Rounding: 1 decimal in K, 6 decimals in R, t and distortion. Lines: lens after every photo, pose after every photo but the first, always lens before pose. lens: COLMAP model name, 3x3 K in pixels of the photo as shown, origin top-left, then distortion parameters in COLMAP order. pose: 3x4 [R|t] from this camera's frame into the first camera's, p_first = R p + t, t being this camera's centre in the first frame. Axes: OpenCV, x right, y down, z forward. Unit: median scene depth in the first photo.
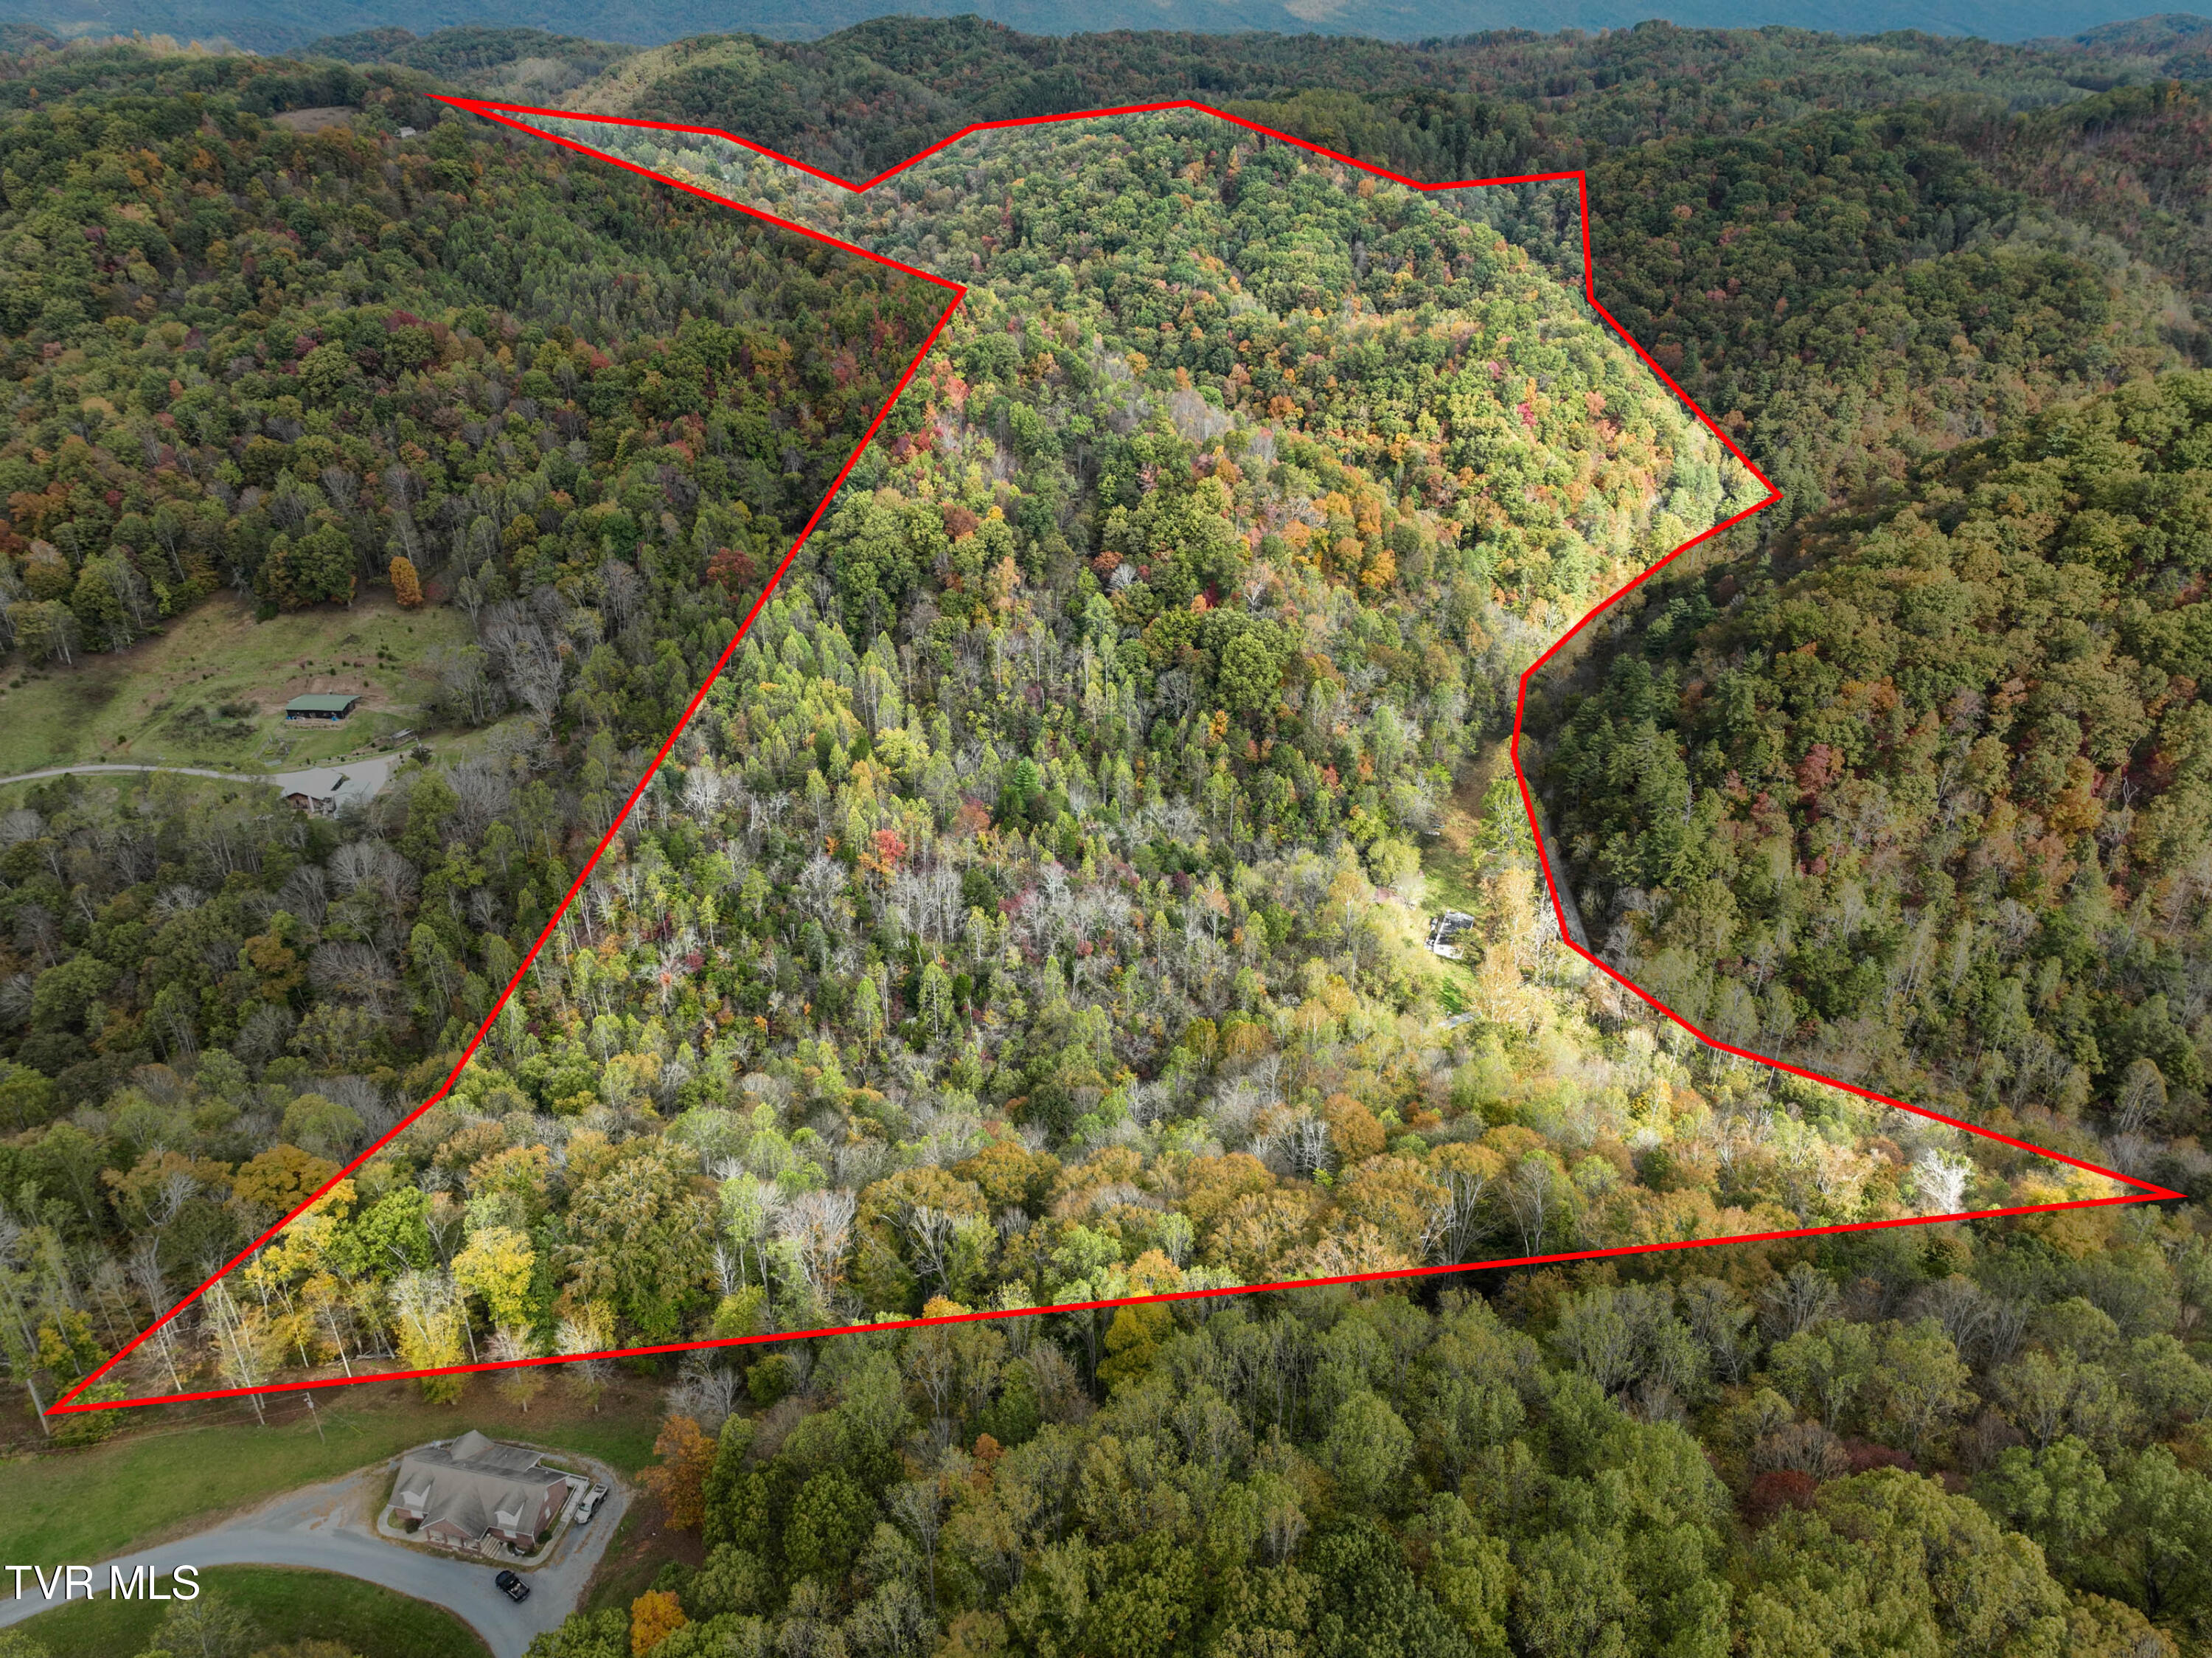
lens RADIAL K [[1556.8, 0, 1115.5], [0, 1556.8, 831.7], [0, 0, 1]] dist [0.004107, 0.017896]
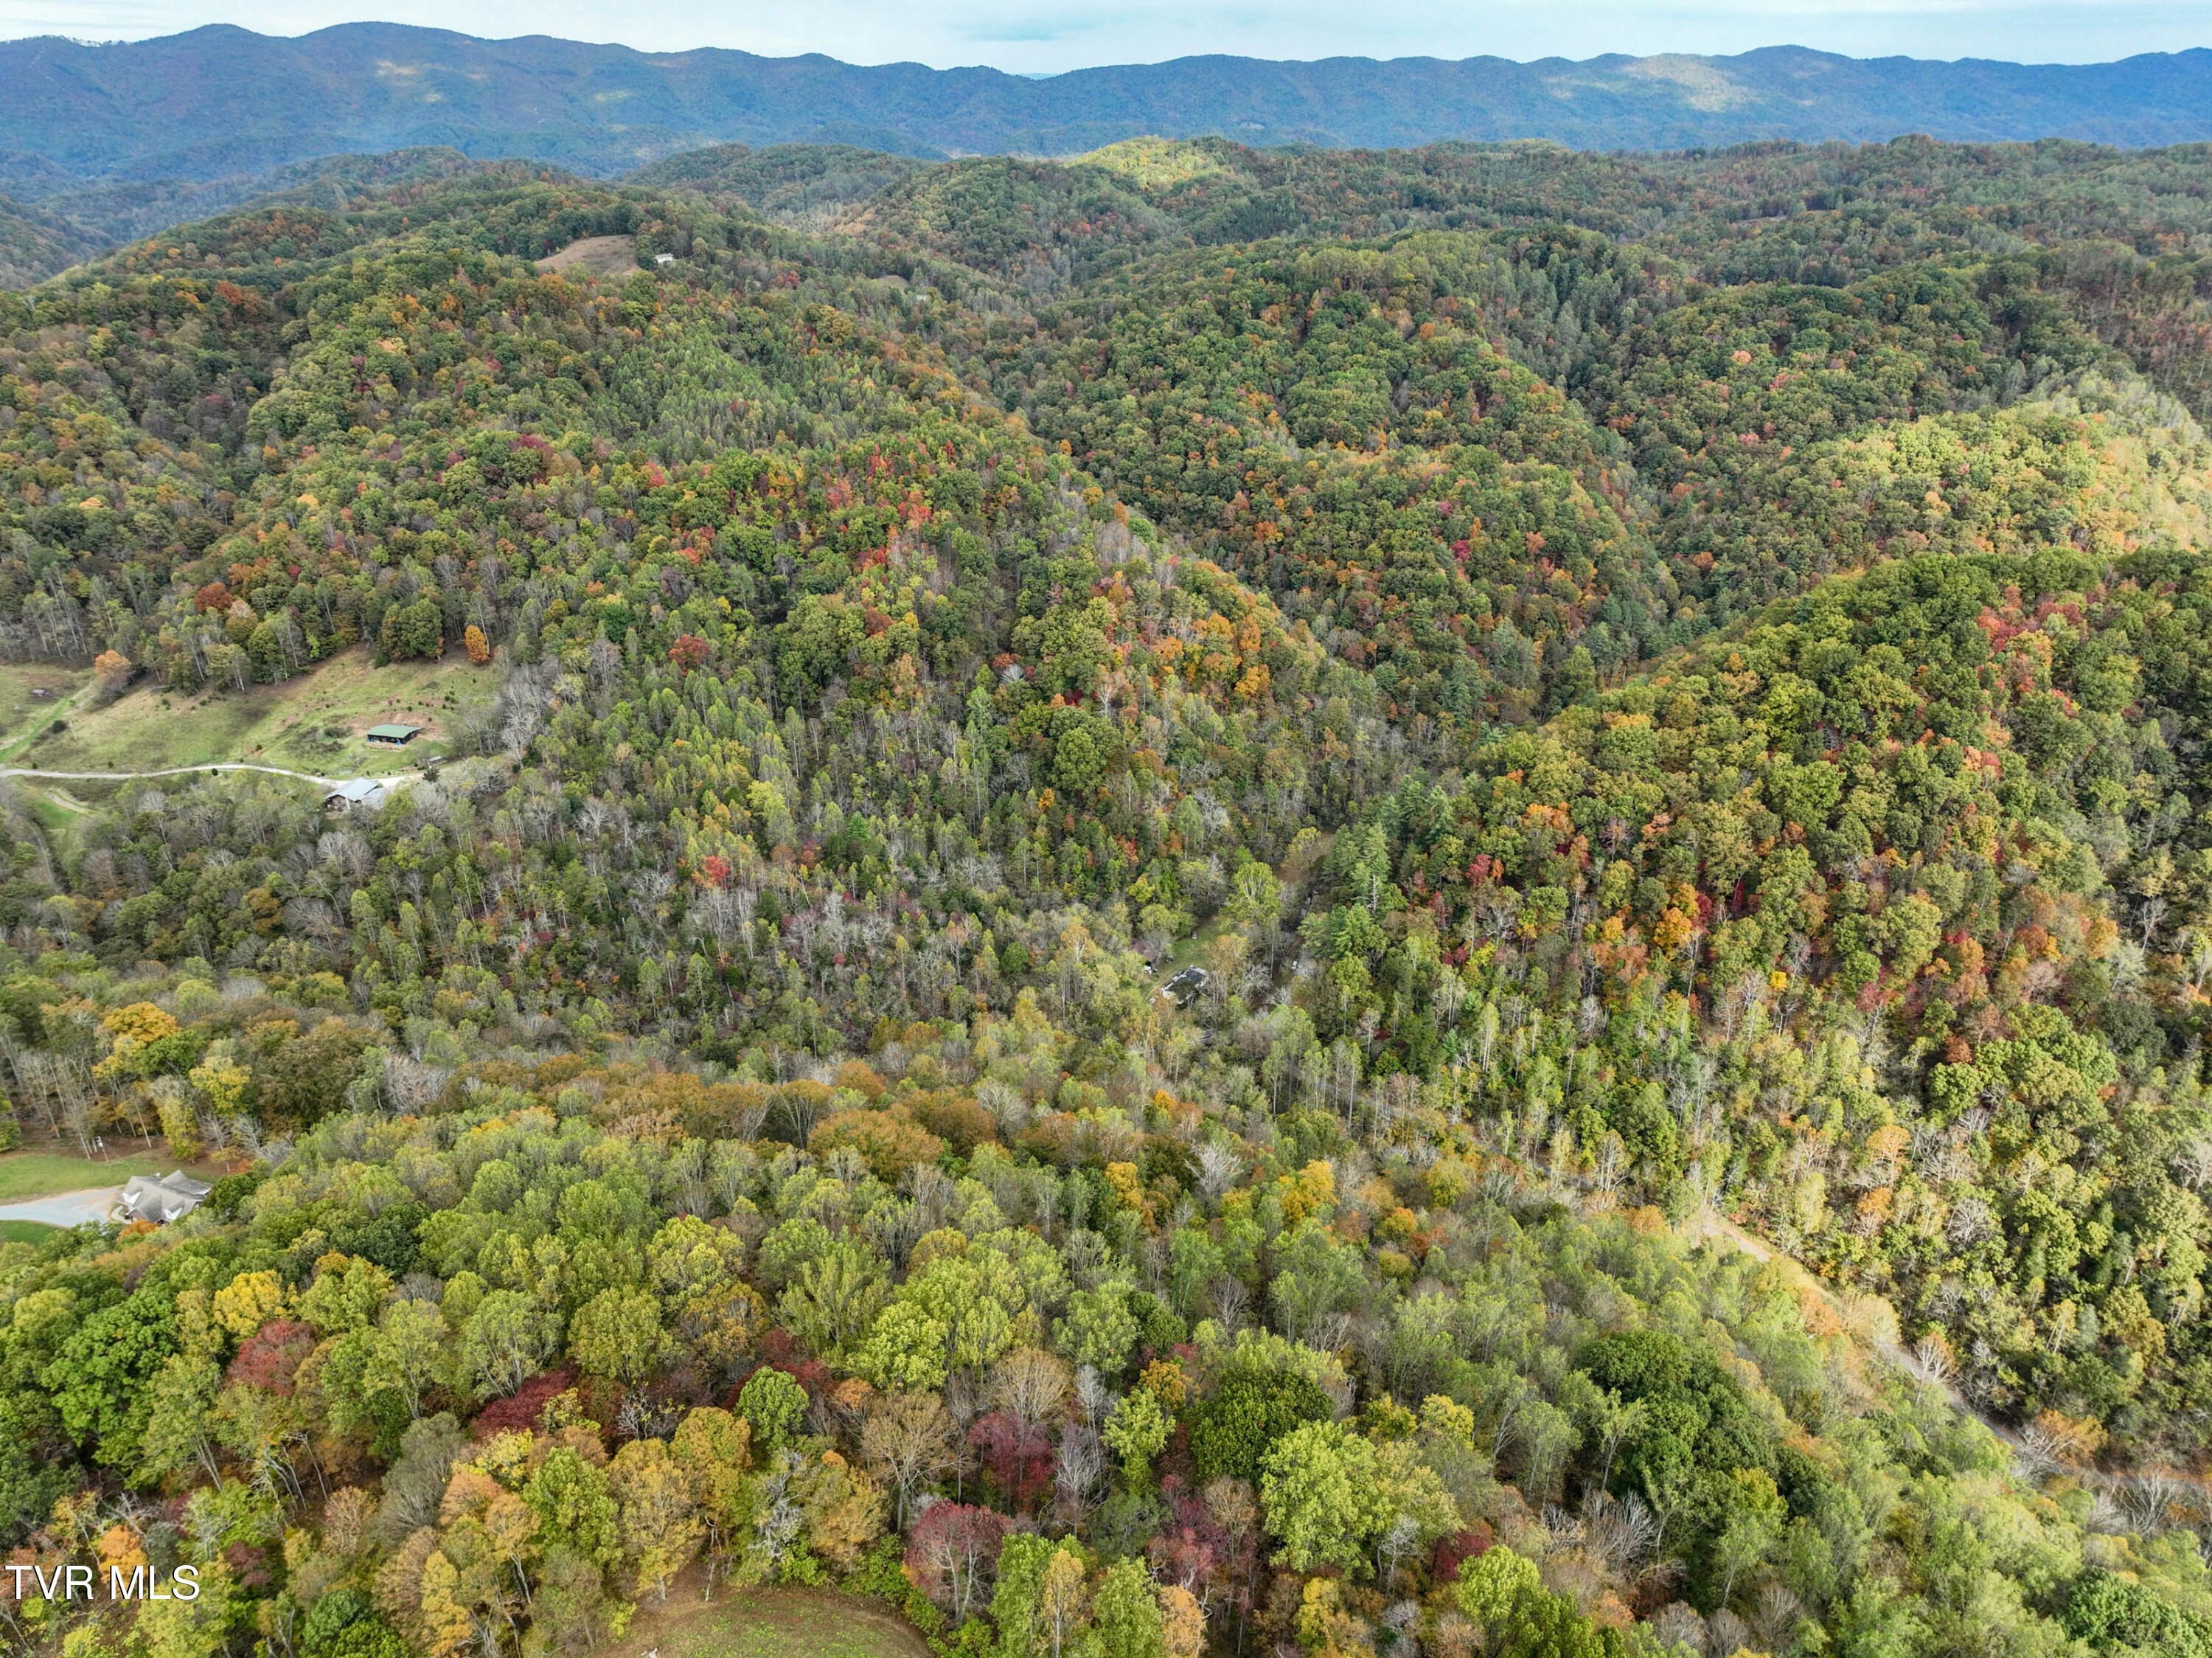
lens RADIAL K [[1556.8, 0, 1105.8], [0, 1556.8, 830.7], [0, 0, 1]] dist [0.004107, 0.017896]
pose [[0.977773, 0.082561, -0.192725, 0.306009], [-0.091020, 0.995218, -0.035441, -0.004184], [0.188877, 0.052195, 0.980613, -0.172737]]
